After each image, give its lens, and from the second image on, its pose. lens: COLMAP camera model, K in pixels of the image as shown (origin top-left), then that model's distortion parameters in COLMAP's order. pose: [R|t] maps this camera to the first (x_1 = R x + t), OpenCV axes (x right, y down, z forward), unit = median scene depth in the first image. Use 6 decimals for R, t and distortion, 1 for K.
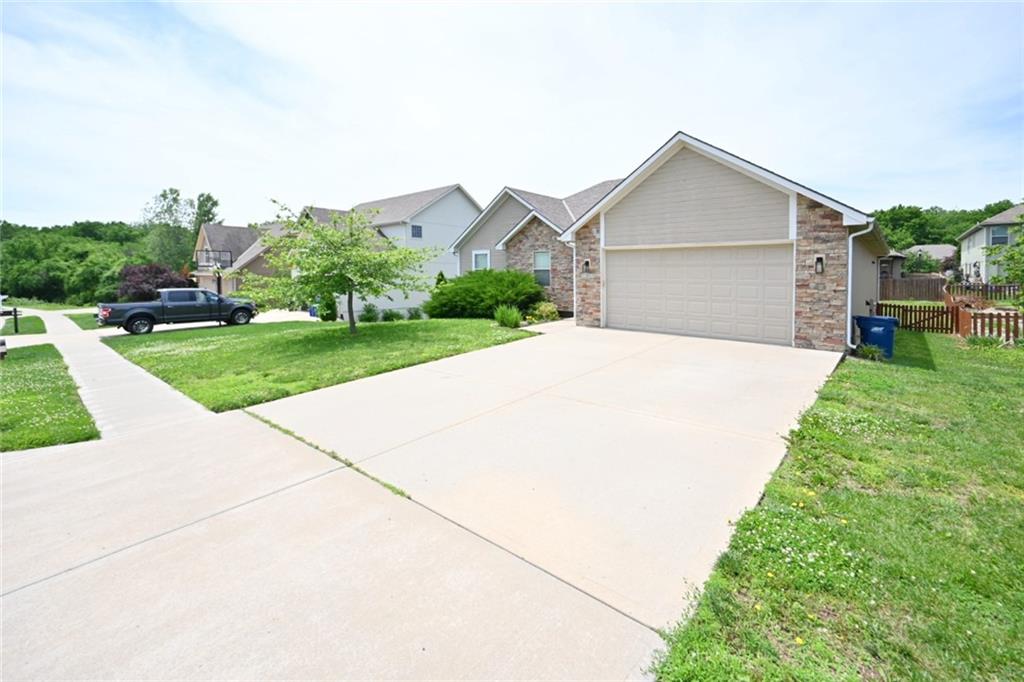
lens RADIAL K [[422.3, 0, 511.4], [0, 422.3, 353.8], [0, 0, 1]] dist [0.002068, 0.000236]
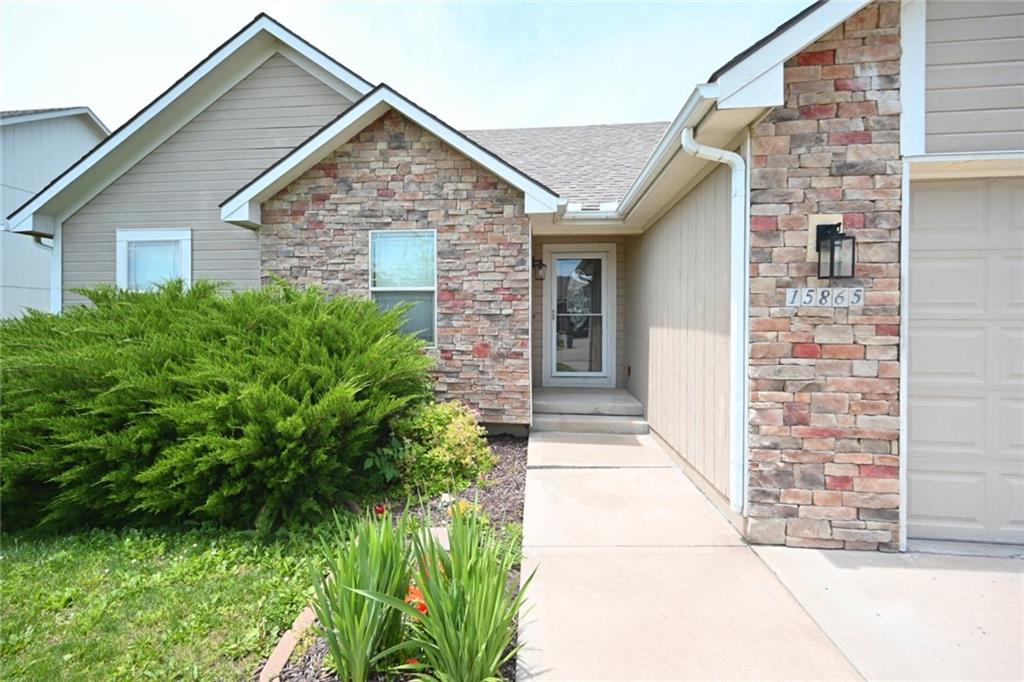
lens RADIAL K [[497.3, 0, 512.5], [0, 497.3, 318.6], [0, 0, 1]] dist [0.001502, -0.000181]
pose [[0.842939, -0.001260, 0.538007, -0.056608], [0.102881, 0.981921, -0.158893, -0.120873], [-0.528080, 0.189288, 0.827829, 0.699528]]
